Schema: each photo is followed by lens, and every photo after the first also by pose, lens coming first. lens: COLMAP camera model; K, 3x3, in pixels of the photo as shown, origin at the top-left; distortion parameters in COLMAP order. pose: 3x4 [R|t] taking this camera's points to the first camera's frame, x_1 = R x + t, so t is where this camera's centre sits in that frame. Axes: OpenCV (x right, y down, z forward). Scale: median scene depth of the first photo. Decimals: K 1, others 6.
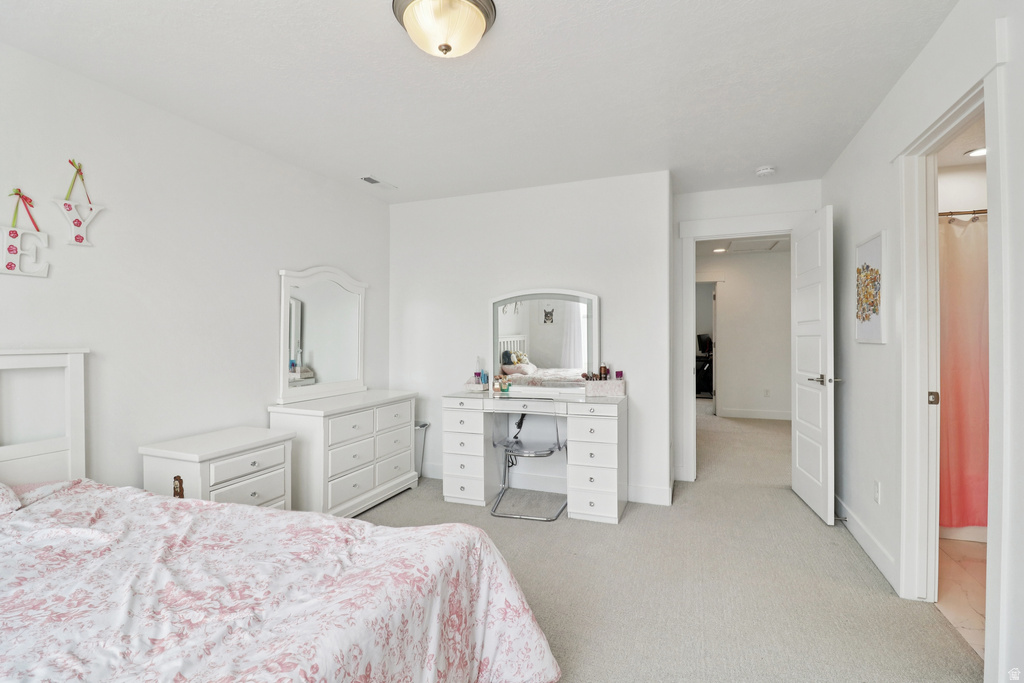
lens RADIAL K [[484.6, 0, 506.7], [0, 484.6, 334.9], [0, 0, 1]] dist [-0.000958, -0.000602]
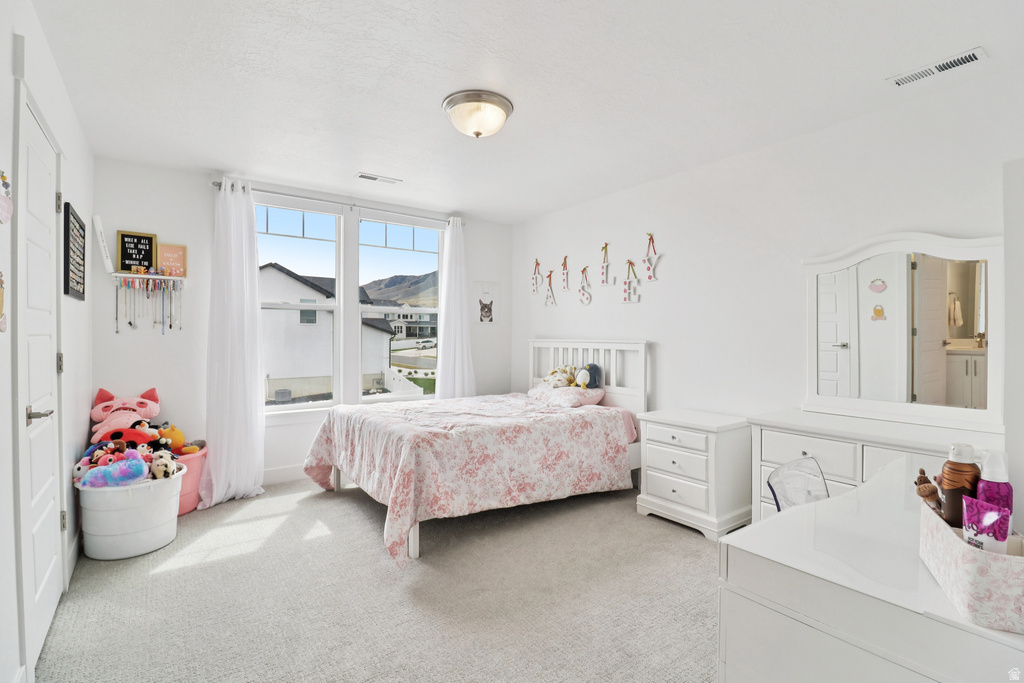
lens RADIAL K [[484.6, 0, 506.7], [0, 484.6, 334.9], [0, 0, 1]] dist [-0.000958, -0.000602]
pose [[-0.535429, 0.004726, -0.844567, 0.886186], [0.004343, 0.999987, 0.002842, -0.000441], [0.844569, -0.002146, -0.535442, 1.554001]]
